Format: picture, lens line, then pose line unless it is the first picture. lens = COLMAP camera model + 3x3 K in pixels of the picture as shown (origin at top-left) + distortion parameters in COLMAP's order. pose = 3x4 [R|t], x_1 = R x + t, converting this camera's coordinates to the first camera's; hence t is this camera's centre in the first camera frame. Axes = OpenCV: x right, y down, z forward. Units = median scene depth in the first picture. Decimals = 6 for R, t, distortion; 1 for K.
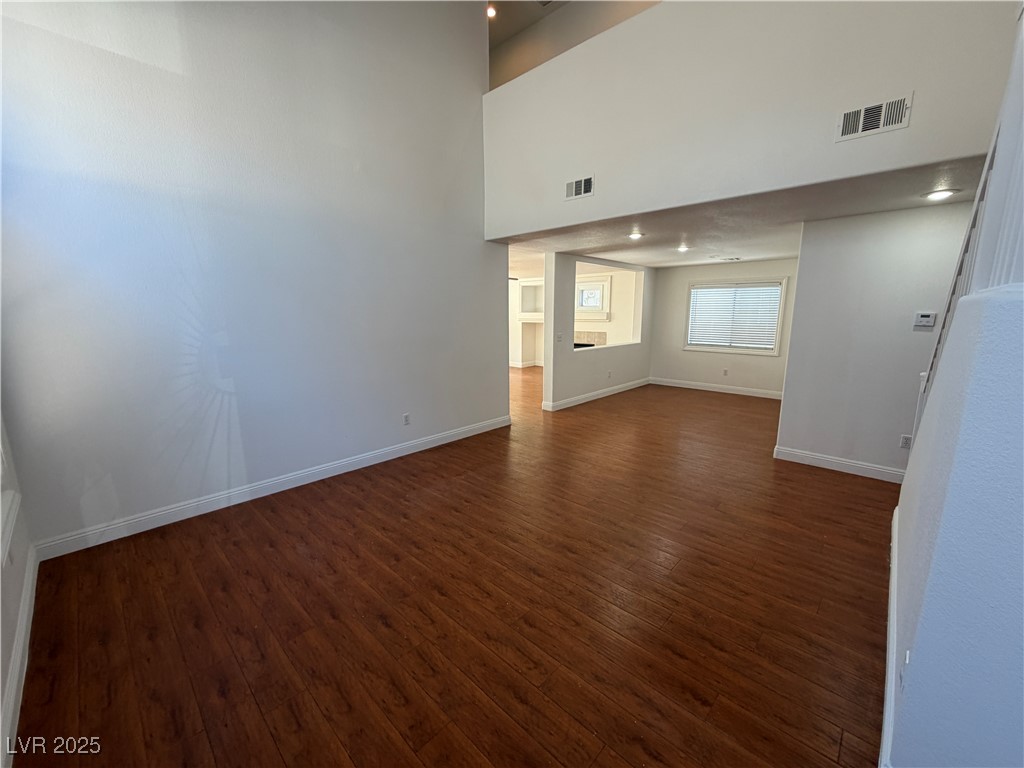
lens RADIAL K [[408.0, 0, 510.3], [0, 408.0, 384.4], [0, 0, 1]] dist [0.000796, -0.000288]
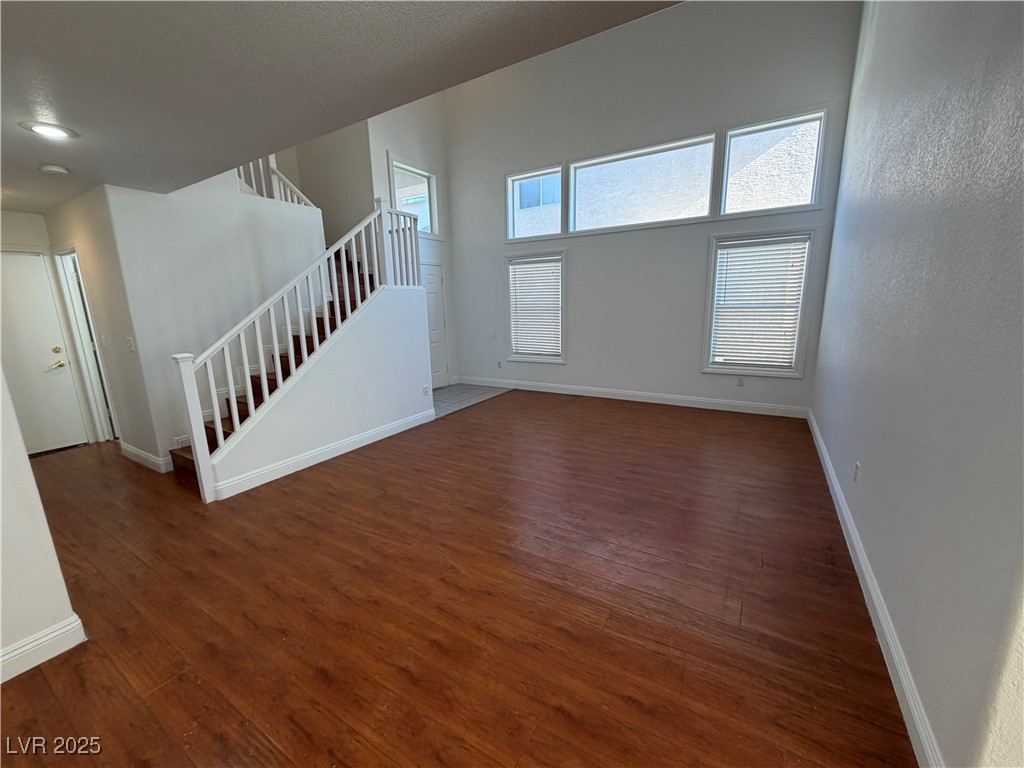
lens RADIAL K [[408.0, 0, 510.3], [0, 408.0, 384.4], [0, 0, 1]] dist [0.000796, -0.000288]
pose [[-0.978708, 0.071358, -0.192453, 0.477223], [-0.005041, 0.928984, 0.370086, -0.369404], [0.205195, 0.363177, -0.908844, 2.311309]]
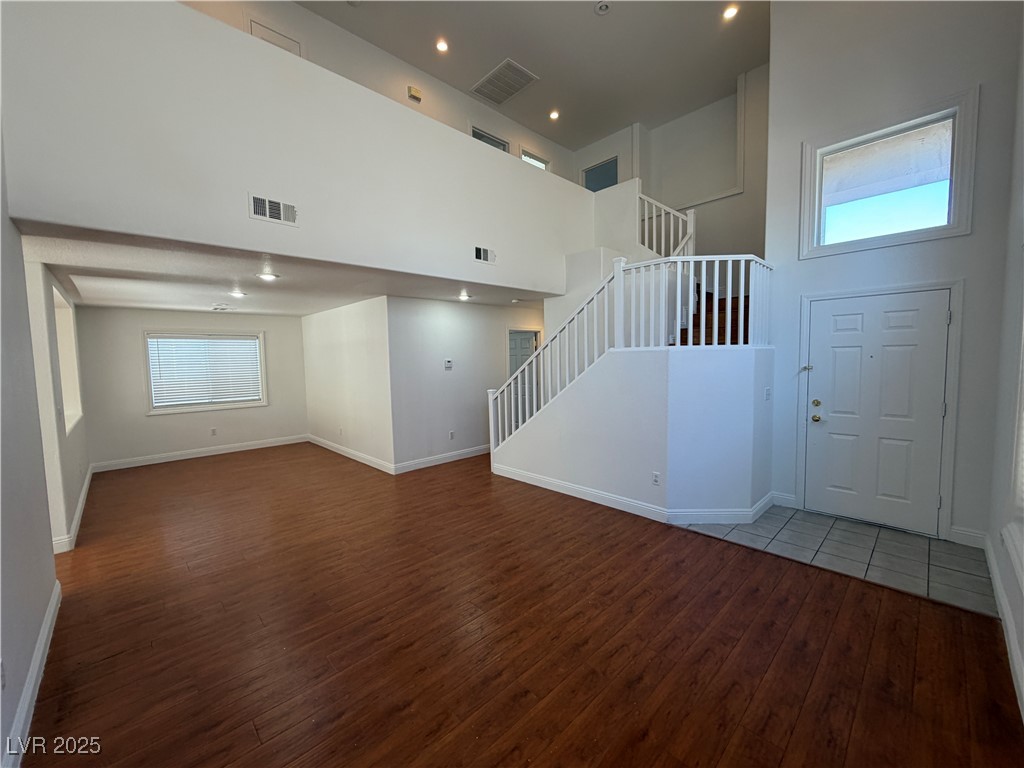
lens RADIAL K [[408.0, 0, 510.3], [0, 408.0, 384.4], [0, 0, 1]] dist [0.000796, -0.000288]
pose [[0.046947, -0.065285, 0.996762, -0.965009], [0.198007, 0.978669, 0.054774, -0.154245], [-0.979076, 0.194794, 0.058872, 0.874018]]
